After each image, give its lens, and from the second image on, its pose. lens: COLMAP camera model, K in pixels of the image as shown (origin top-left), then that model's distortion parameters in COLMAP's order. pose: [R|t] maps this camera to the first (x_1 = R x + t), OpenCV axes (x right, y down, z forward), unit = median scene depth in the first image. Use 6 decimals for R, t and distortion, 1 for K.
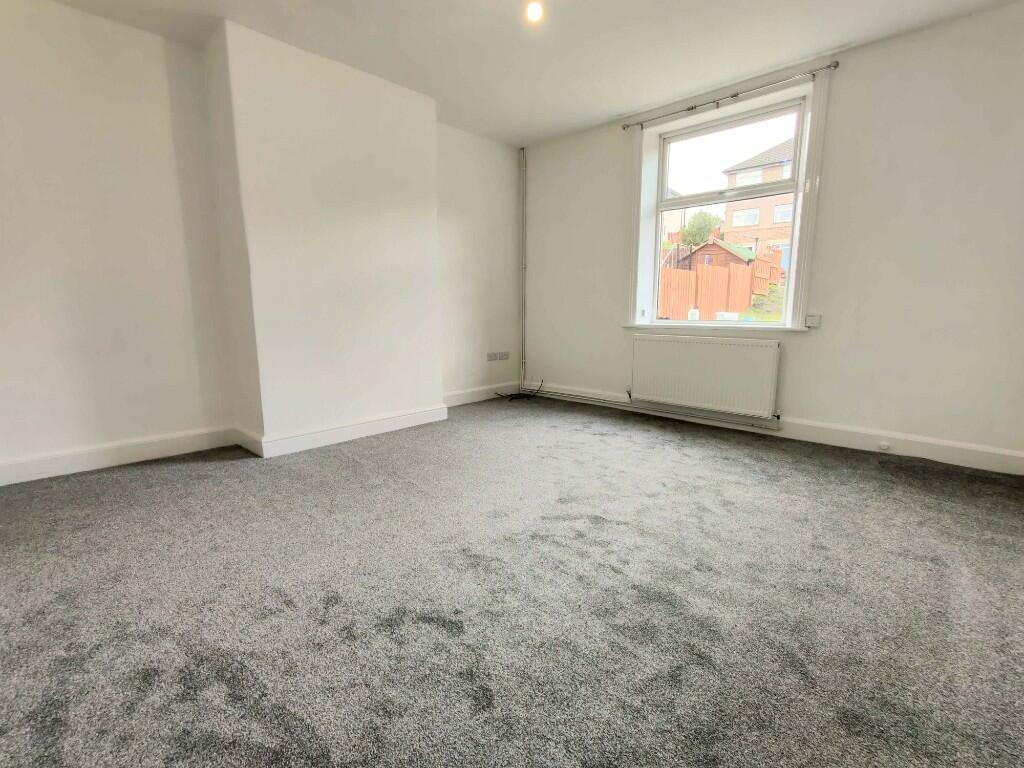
lens RADIAL K [[469.4, 0, 512.0], [0, 469.4, 384.0], [0, 0, 1]] dist [-0.010345, -0.000440]
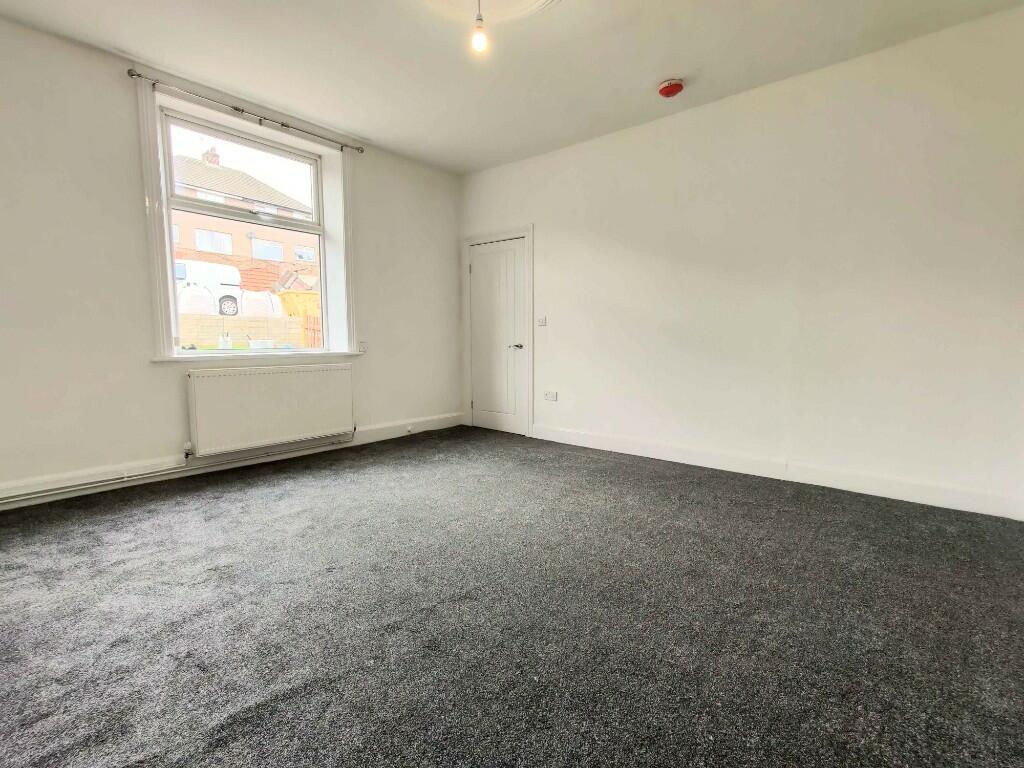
lens RADIAL K [[494.0, 0, 512.0], [0, 494.0, 384.0], [0, 0, 1]] dist [-0.001096, -0.000269]
pose [[-0.075883, -0.094848, 0.992595, -0.628740], [0.152920, 0.982582, 0.105582, -0.102548], [-0.985321, 0.159800, -0.060058, 0.632035]]
